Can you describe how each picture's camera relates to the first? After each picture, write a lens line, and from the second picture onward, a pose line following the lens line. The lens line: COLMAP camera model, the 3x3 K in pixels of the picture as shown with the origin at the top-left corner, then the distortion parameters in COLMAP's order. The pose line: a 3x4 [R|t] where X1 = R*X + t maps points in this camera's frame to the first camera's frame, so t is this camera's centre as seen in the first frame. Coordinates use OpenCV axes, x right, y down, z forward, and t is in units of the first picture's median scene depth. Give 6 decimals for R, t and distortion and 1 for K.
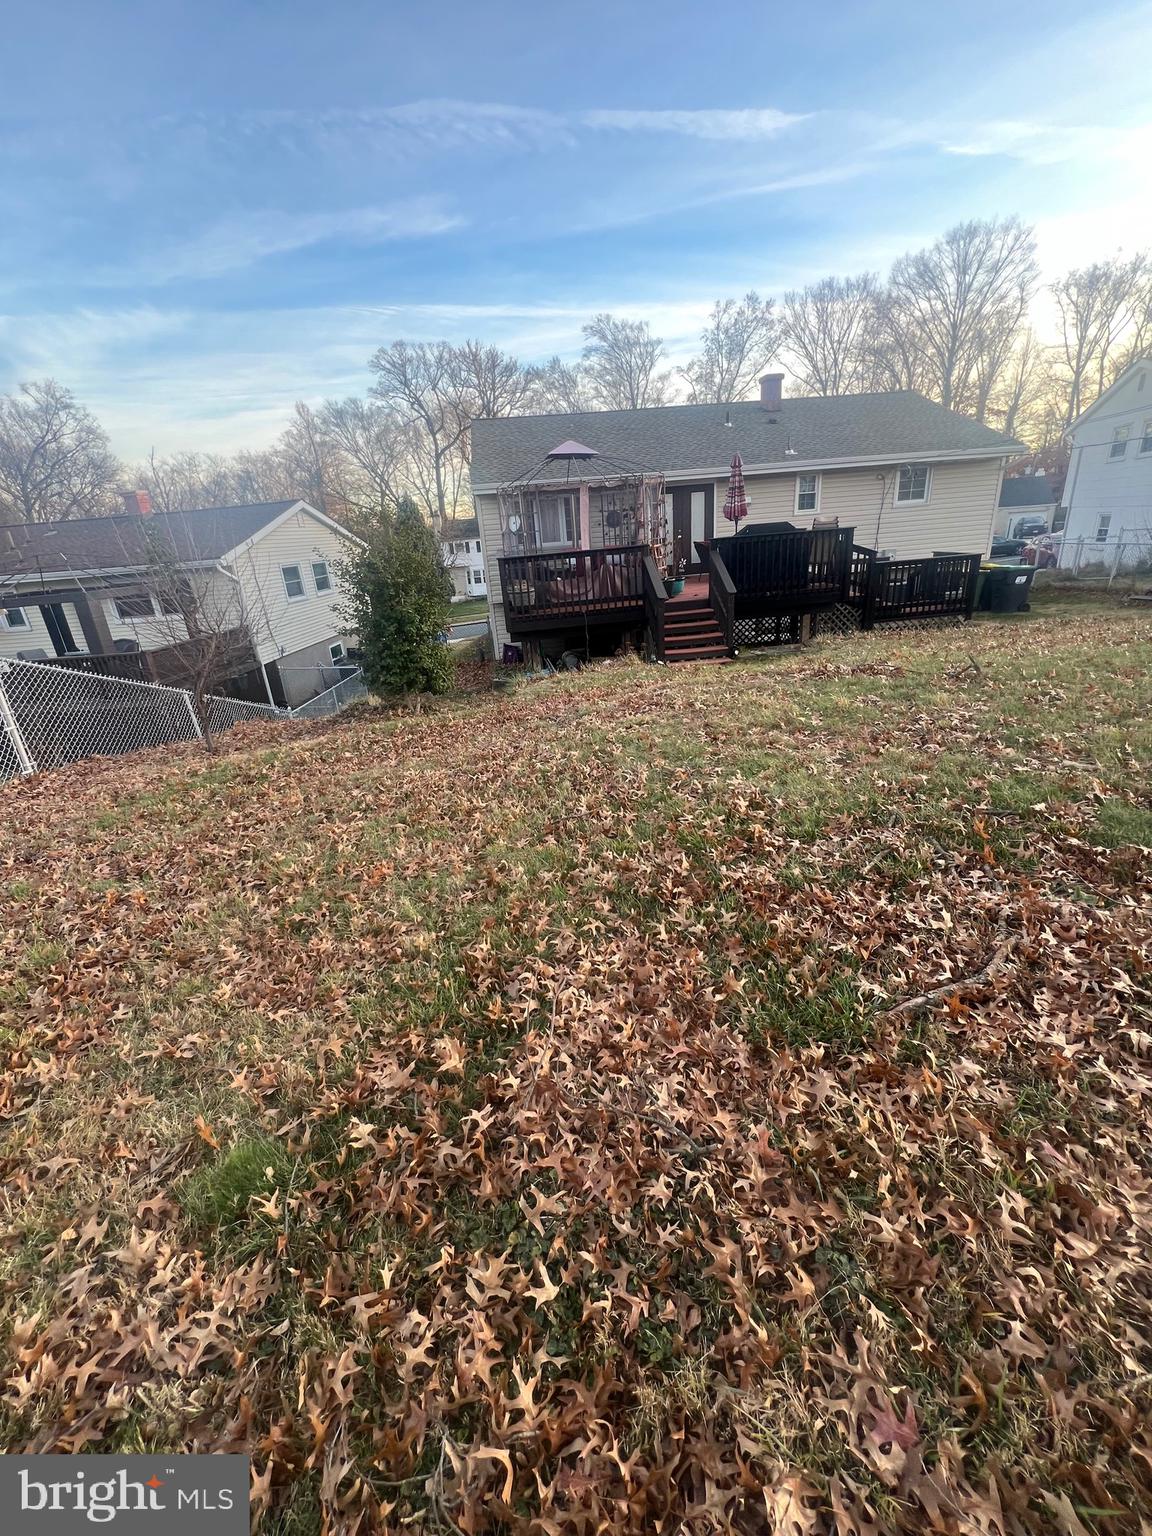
lens RADIAL K [[612.9, 0, 575.3], [0, 612.9, 768.0], [0, 0, 1]] dist [-0.008609, -0.000131]
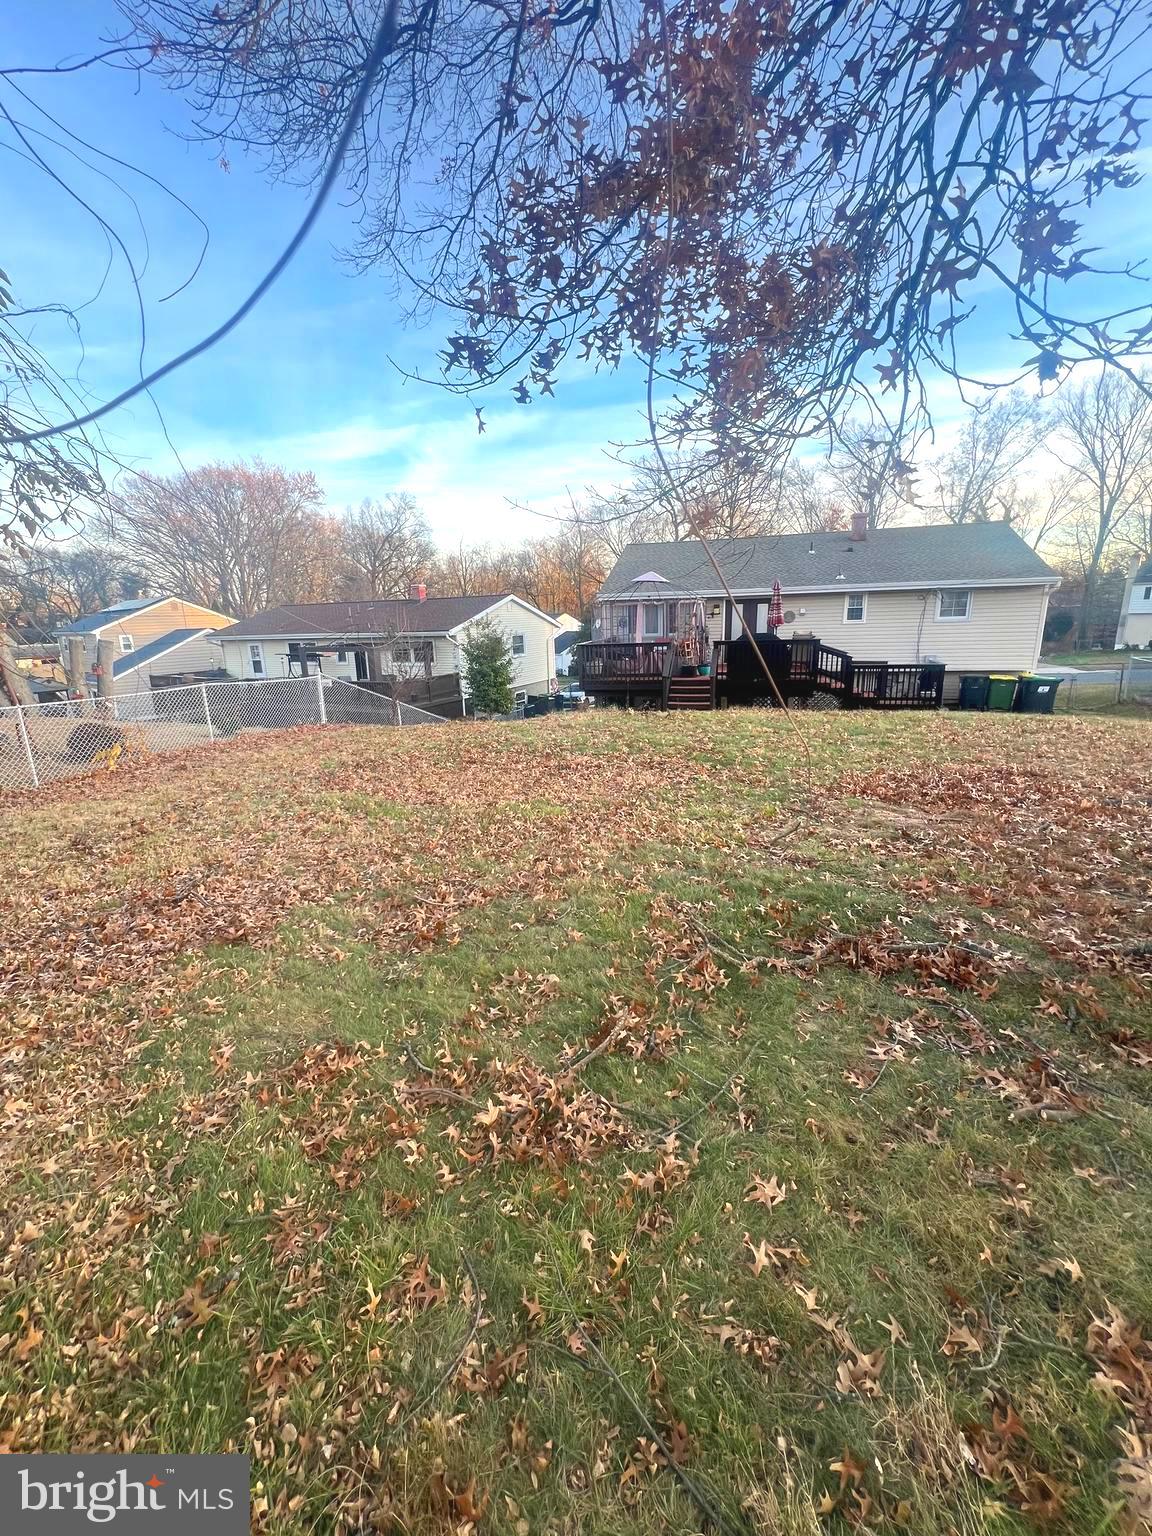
lens RADIAL K [[612.9, 0, 575.1], [0, 612.9, 770.5], [0, 0, 1]] dist [-0.008609, -0.000131]
pose [[0.922281, 0.139358, -0.360524, 0.352459], [-0.175771, 0.981933, -0.070093, 0.073518], [0.344242, 0.128015, 0.930113, -0.339131]]
